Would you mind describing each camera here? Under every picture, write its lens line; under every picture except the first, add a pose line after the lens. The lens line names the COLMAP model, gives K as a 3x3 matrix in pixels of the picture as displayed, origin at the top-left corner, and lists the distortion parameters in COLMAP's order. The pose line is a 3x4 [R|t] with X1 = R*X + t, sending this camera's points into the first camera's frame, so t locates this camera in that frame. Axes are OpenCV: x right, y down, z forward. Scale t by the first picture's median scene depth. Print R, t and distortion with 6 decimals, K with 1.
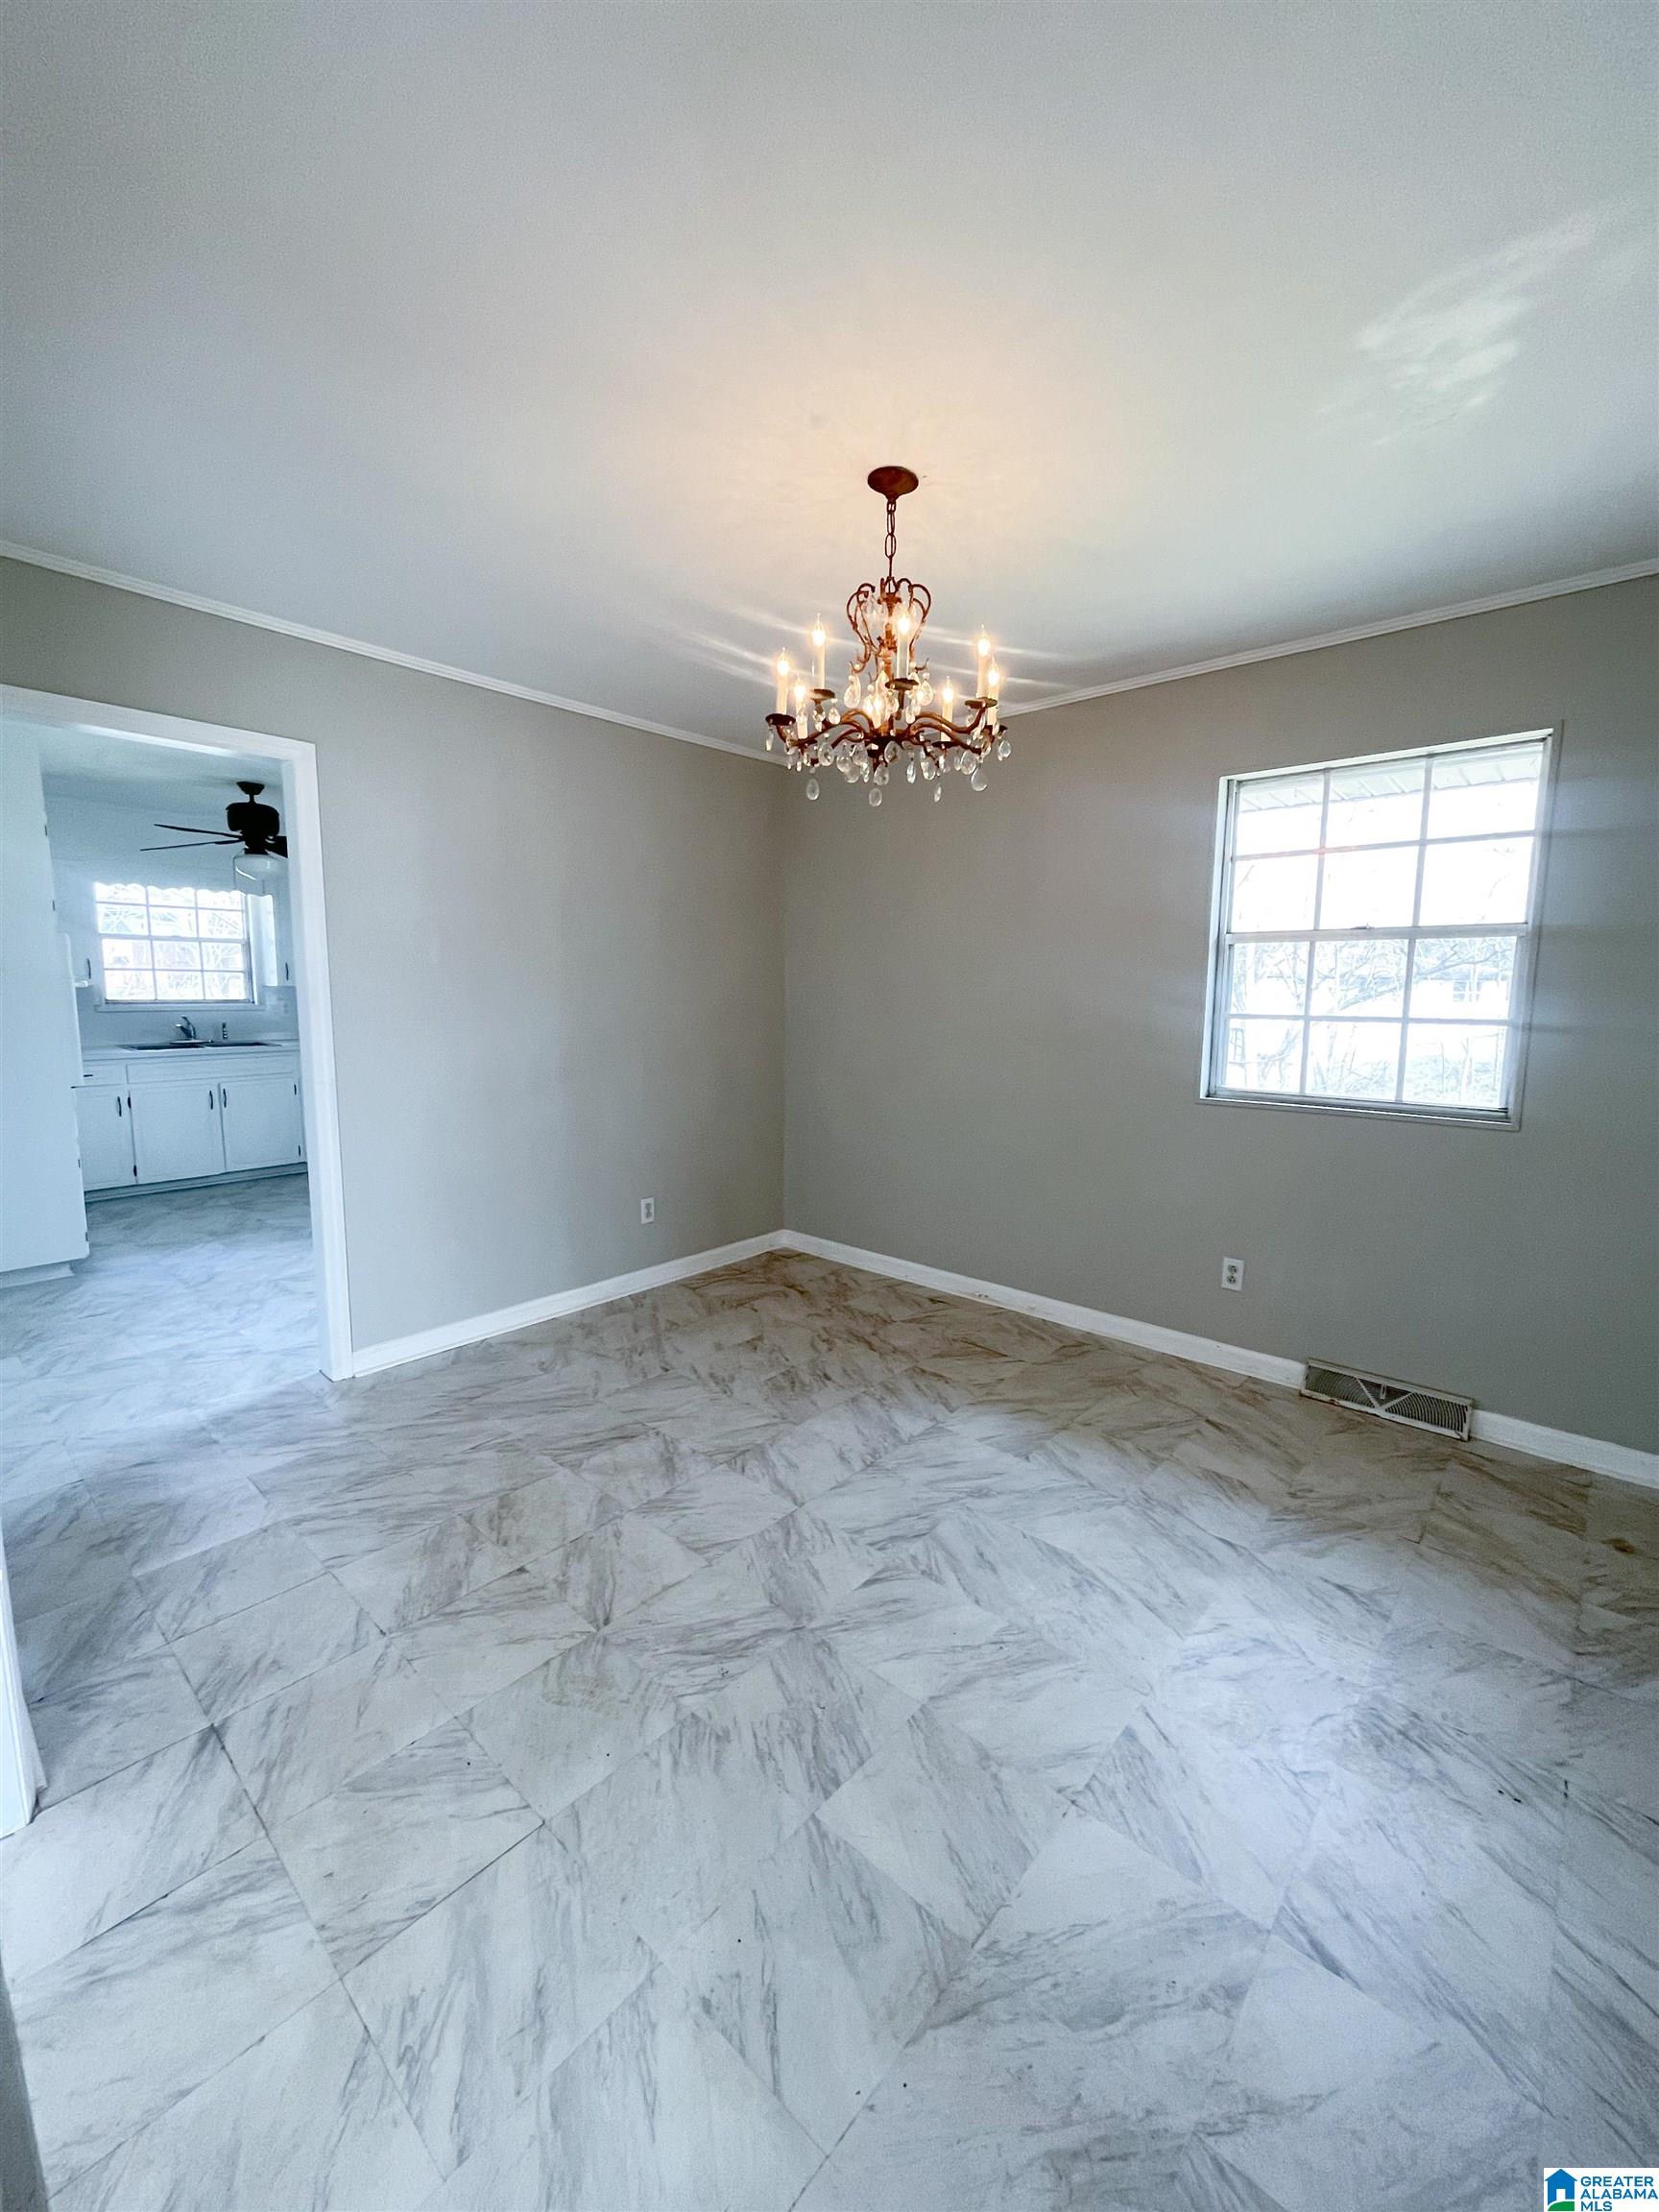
lens RADIAL K [[895.9, 0, 840.6], [0, 895.9, 1098.4], [0, 0, 1]] dist [-0.002929, -0.000002]
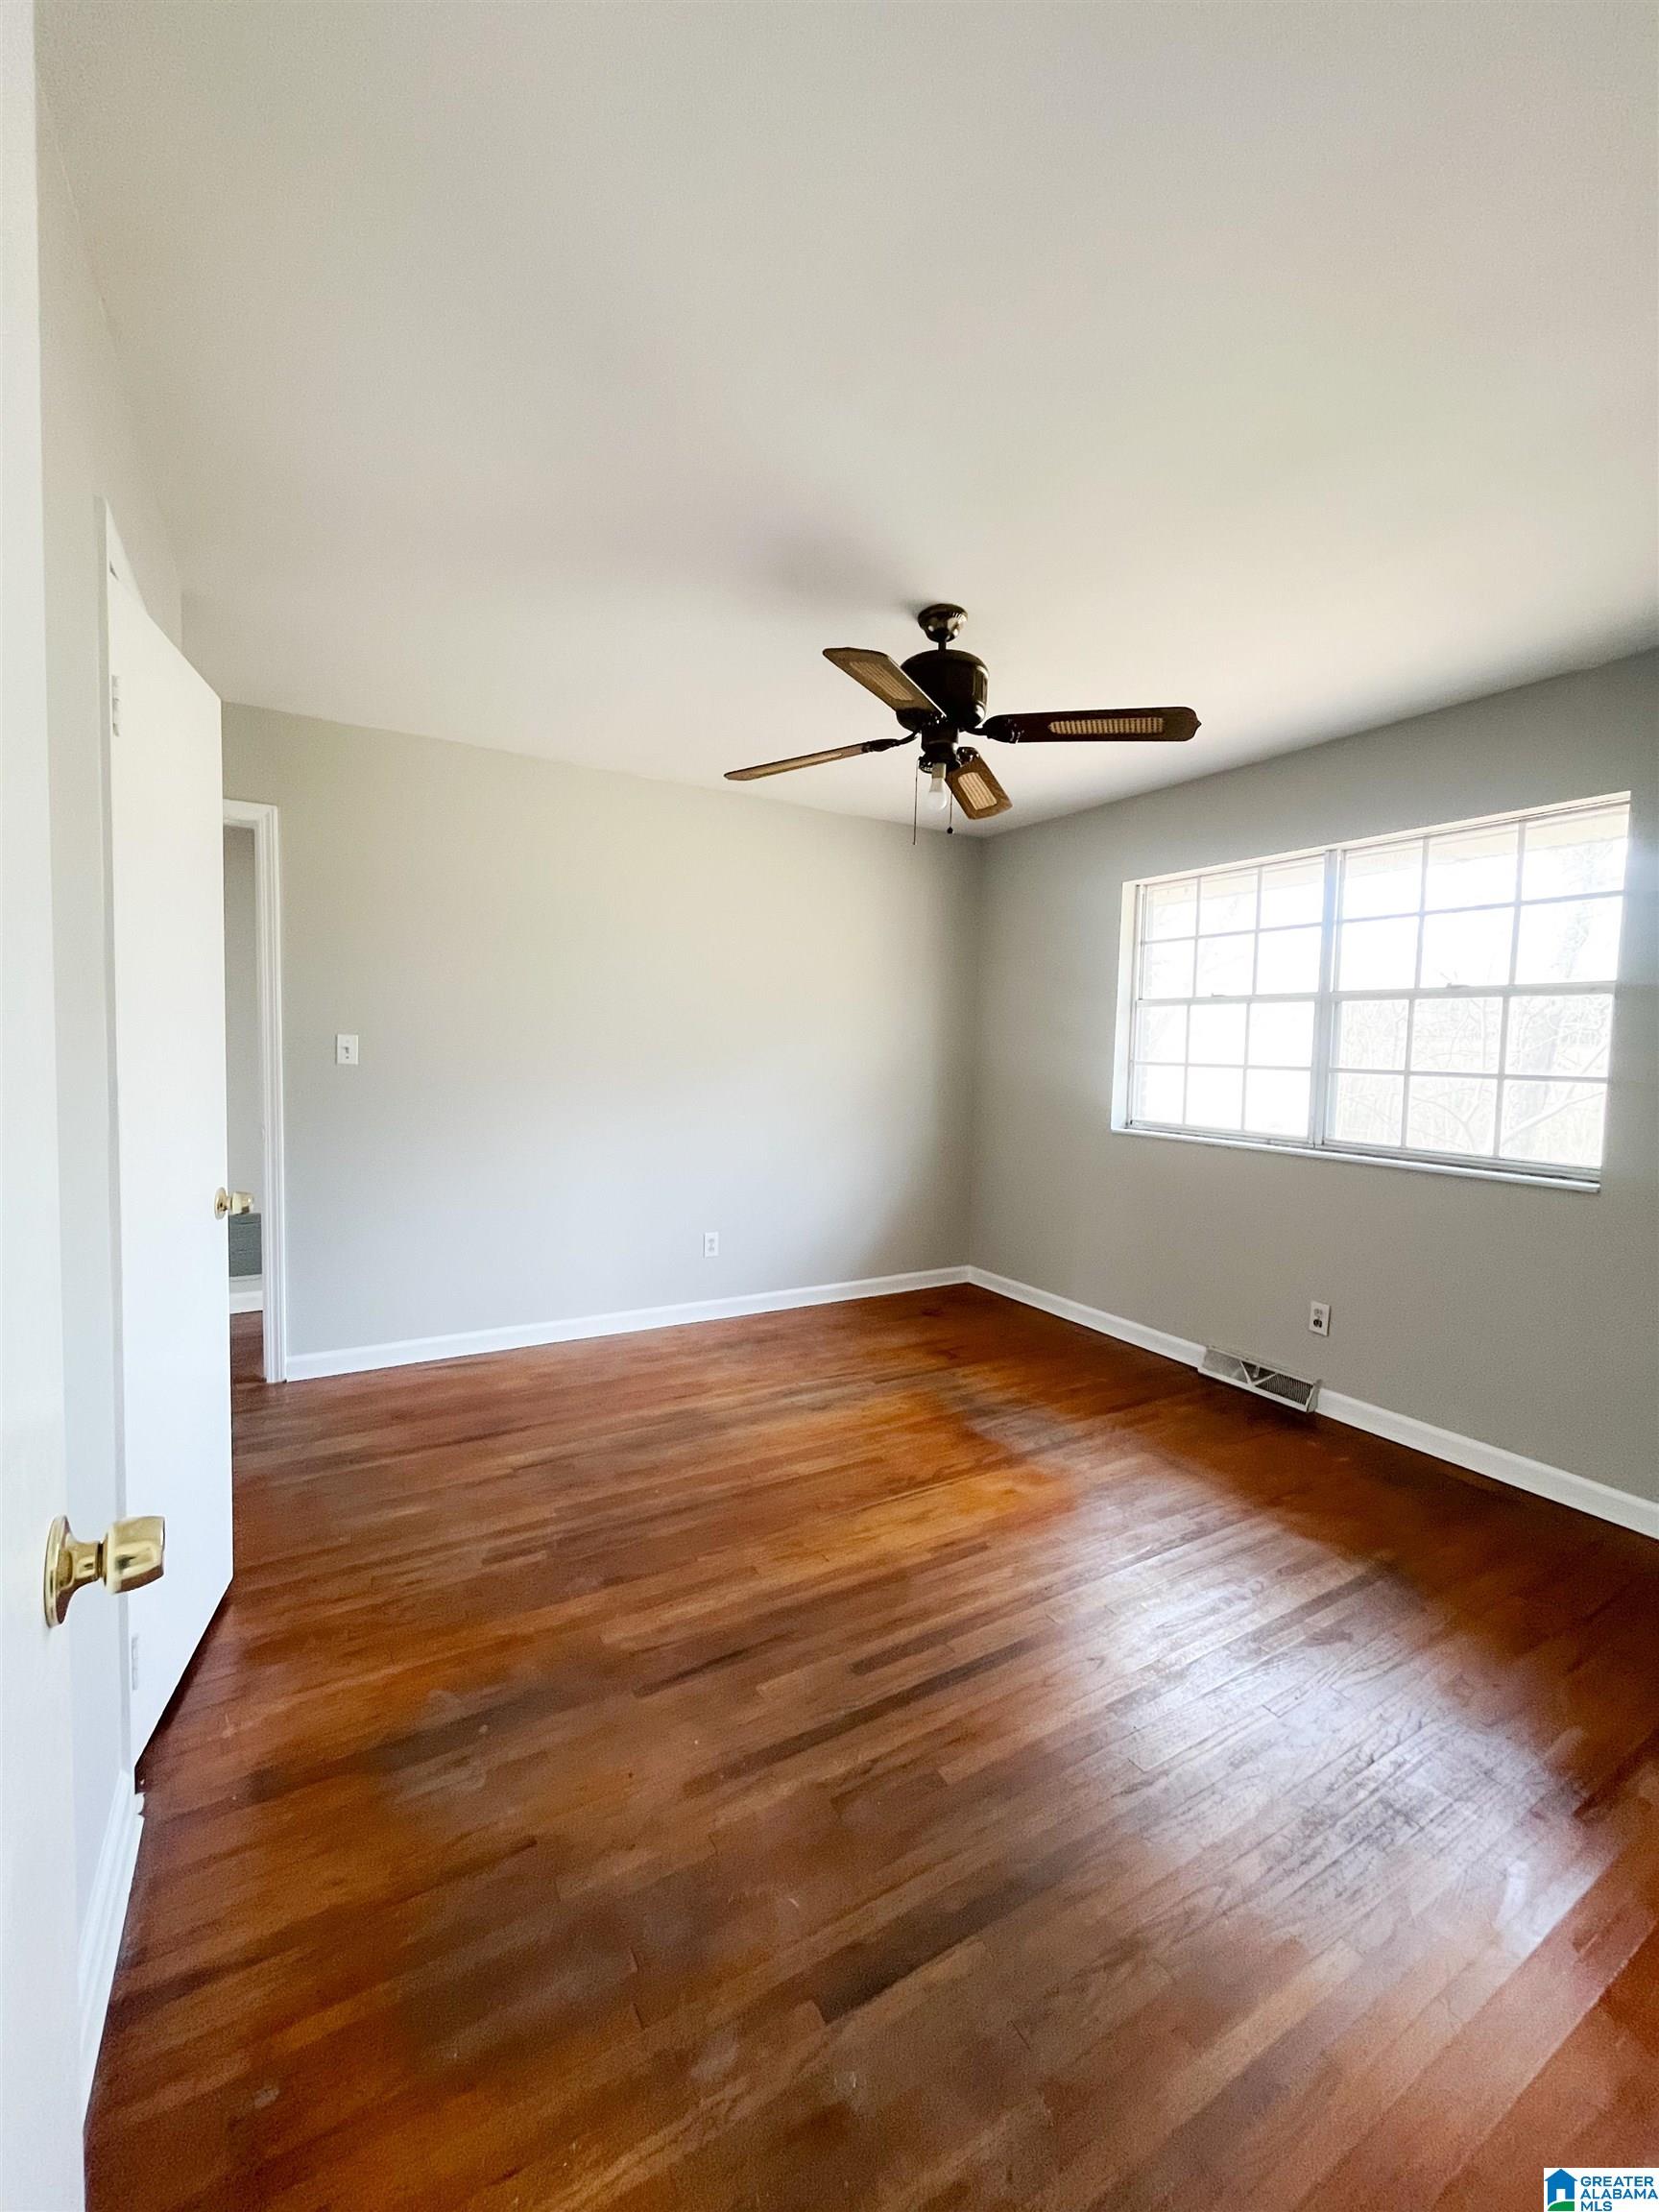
lens RADIAL K [[895.9, 0, 828.5], [0, 895.9, 1100.3], [0, 0, 1]] dist [-0.002929, -0.000002]
pose [[0.954920, 0.029851, -0.295359, 0.263127], [-0.046215, 0.997750, -0.048579, 0.029725], [0.293244, 0.060039, 0.954150, -0.238828]]
